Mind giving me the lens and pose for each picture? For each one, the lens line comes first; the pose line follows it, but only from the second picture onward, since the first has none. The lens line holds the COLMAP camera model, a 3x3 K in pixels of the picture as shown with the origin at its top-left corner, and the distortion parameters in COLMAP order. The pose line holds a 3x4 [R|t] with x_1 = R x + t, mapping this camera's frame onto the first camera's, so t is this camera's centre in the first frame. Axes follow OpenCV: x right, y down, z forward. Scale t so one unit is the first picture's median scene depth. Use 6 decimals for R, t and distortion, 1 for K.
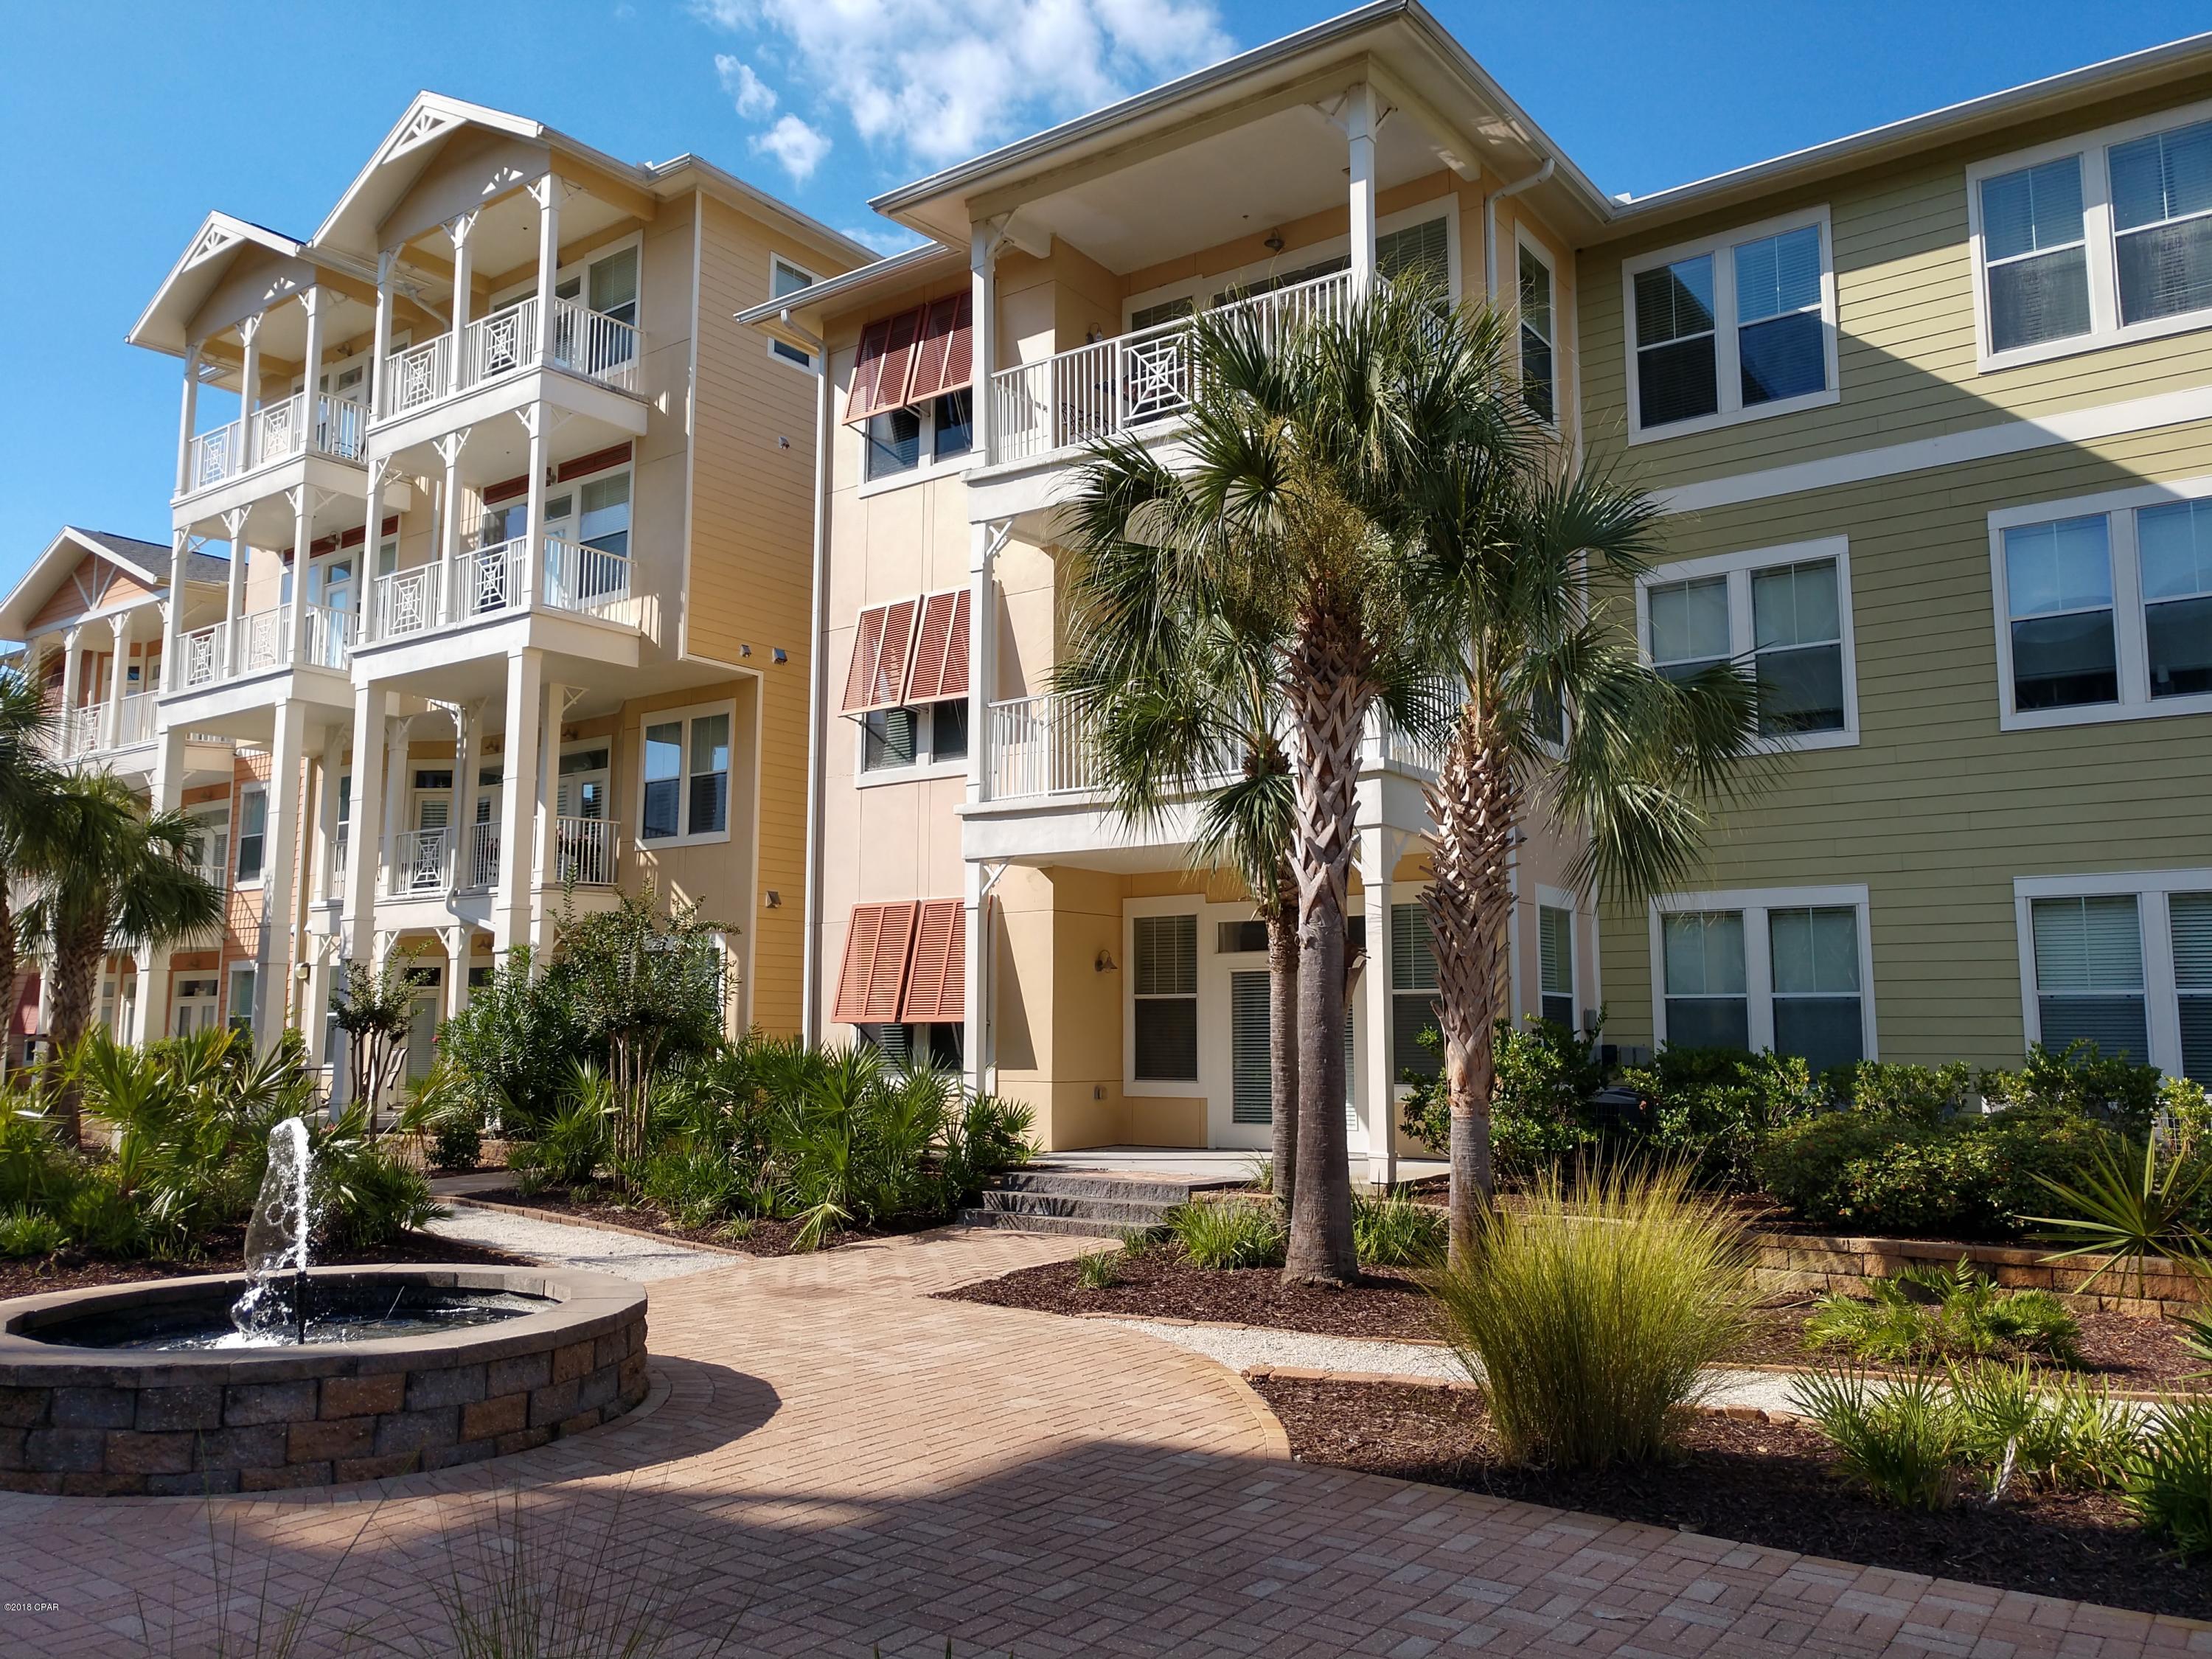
lens RADIAL K [[1672.9, 0, 1101.0], [0, 1672.9, 830.8], [0, 0, 1]] dist [0.025172, 0.012052]
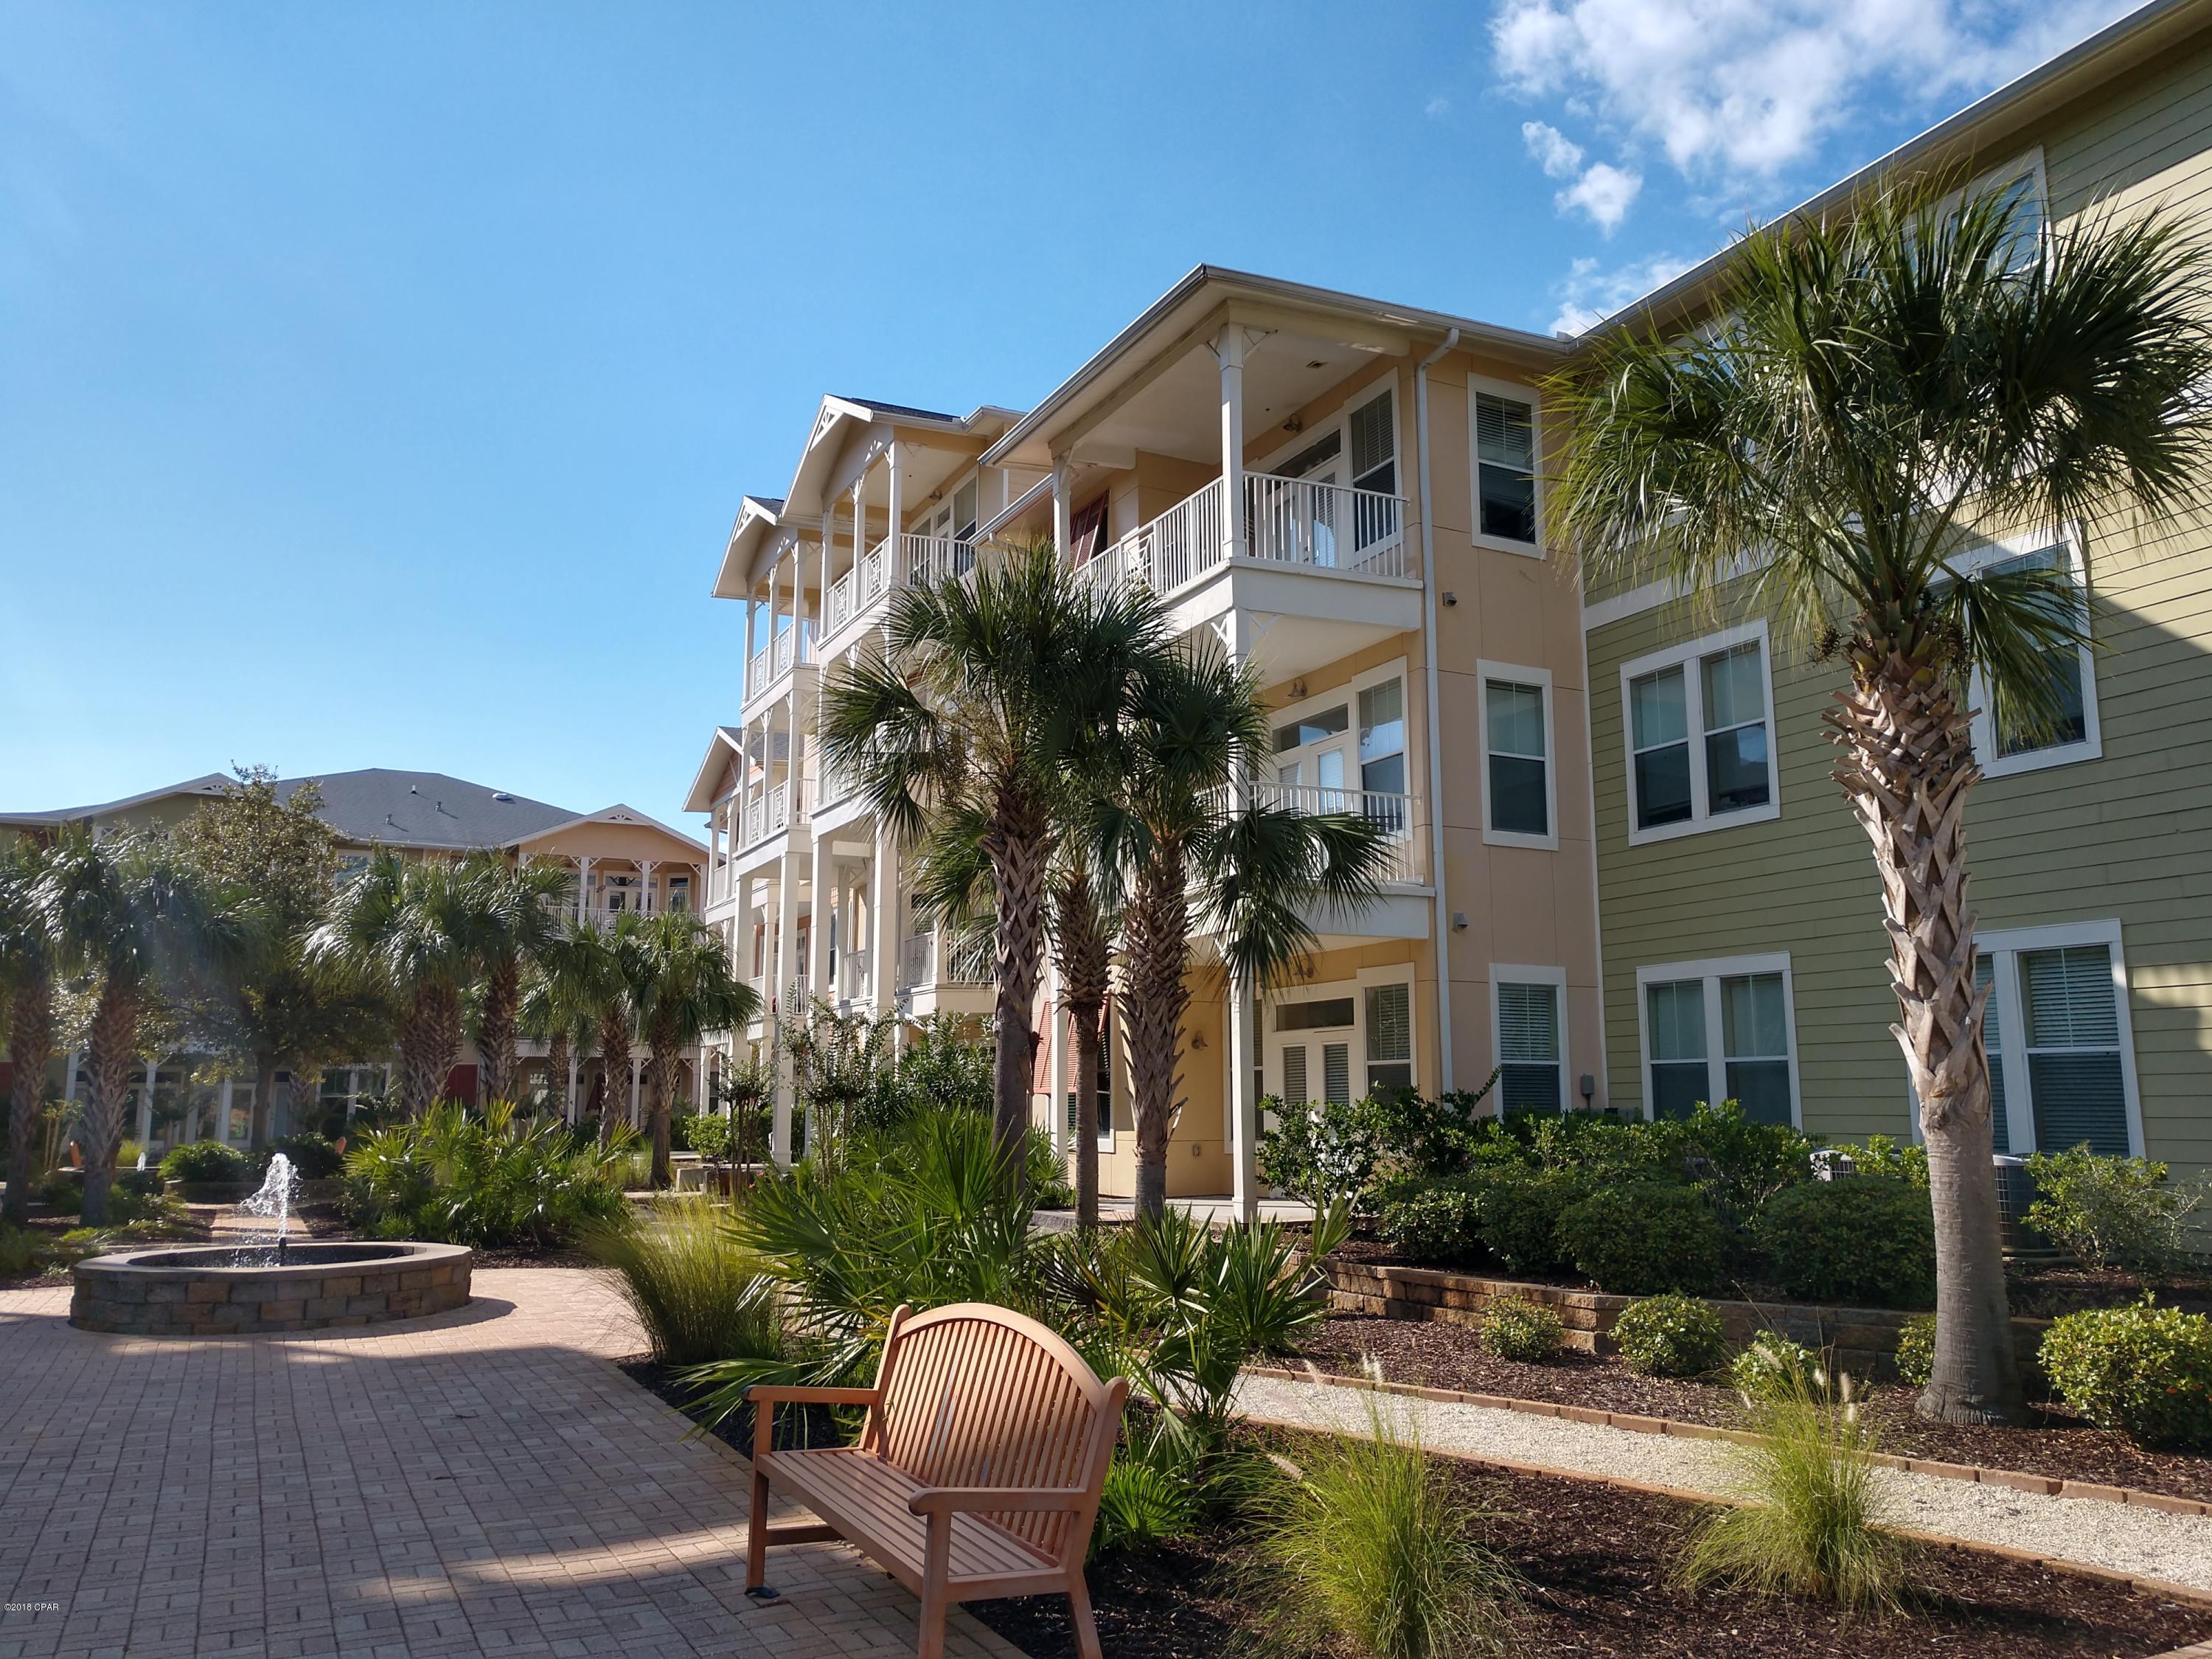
lens RADIAL K [[1672.9, 0, 1102.0], [0, 1672.9, 827.4], [0, 0, 1]] dist [0.025172, 0.012052]
pose [[0.891553, -0.080838, -0.445643, 0.428874], [0.062067, 0.996467, -0.056585, -0.009484], [0.448642, 0.022789, 0.893421, -0.094012]]
